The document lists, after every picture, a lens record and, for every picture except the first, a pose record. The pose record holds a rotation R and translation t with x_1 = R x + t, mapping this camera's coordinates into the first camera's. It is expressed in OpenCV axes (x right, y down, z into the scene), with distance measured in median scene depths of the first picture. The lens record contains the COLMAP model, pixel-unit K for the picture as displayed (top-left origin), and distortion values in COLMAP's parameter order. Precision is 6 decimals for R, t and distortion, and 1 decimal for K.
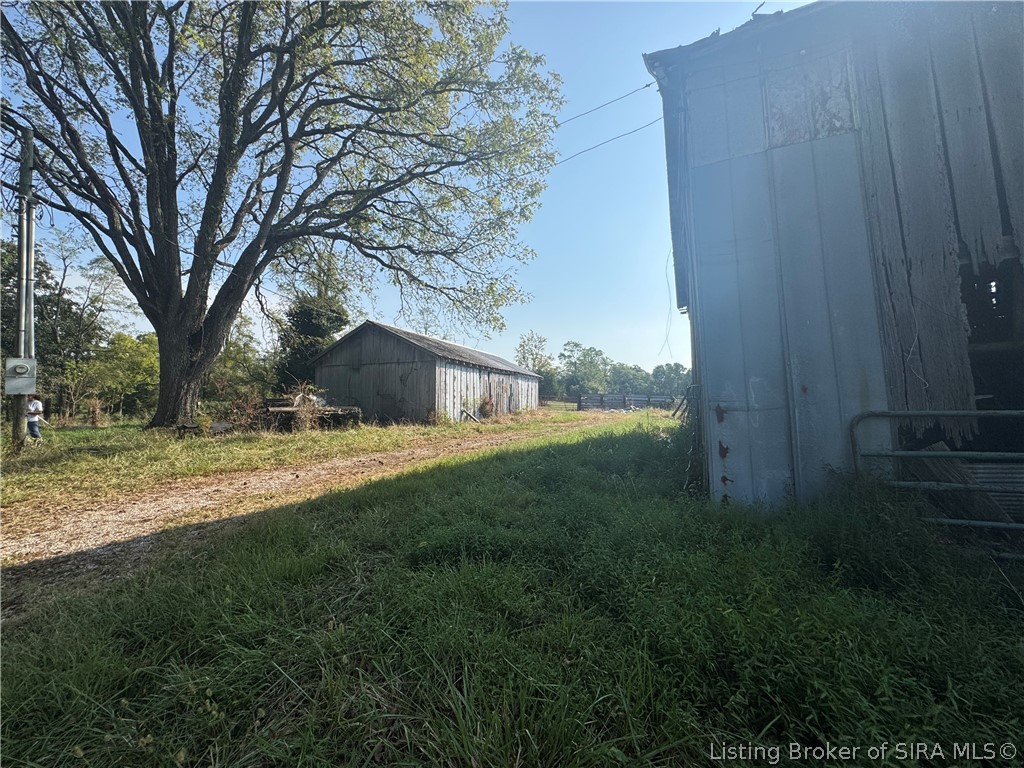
lens RADIAL K [[412.0, 0, 512.0], [0, 412.0, 384.0], [0, 0, 1]] dist [-0.001045, 0.000607]
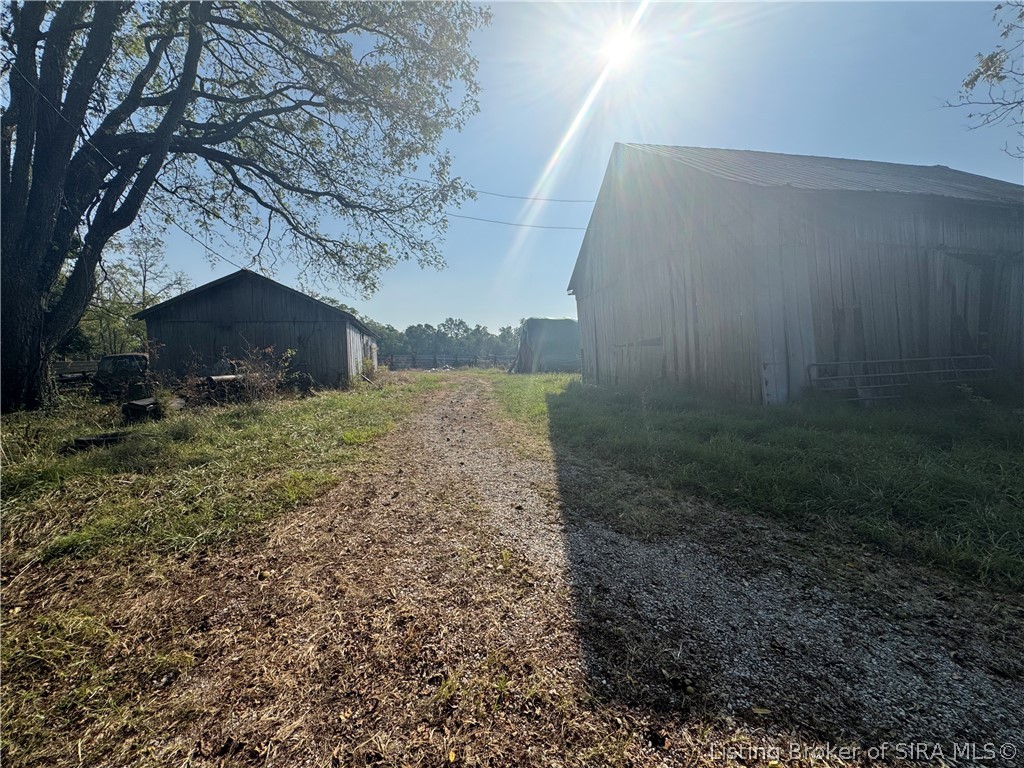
lens RADIAL K [[412.0, 0, 512.0], [0, 412.0, 384.0], [0, 0, 1]] dist [-0.001045, 0.000607]
pose [[0.811378, -0.049396, 0.582432, -0.441987], [-0.008111, 0.995376, 0.095717, -0.007324], [-0.584466, -0.082387, 0.807225, -0.000299]]
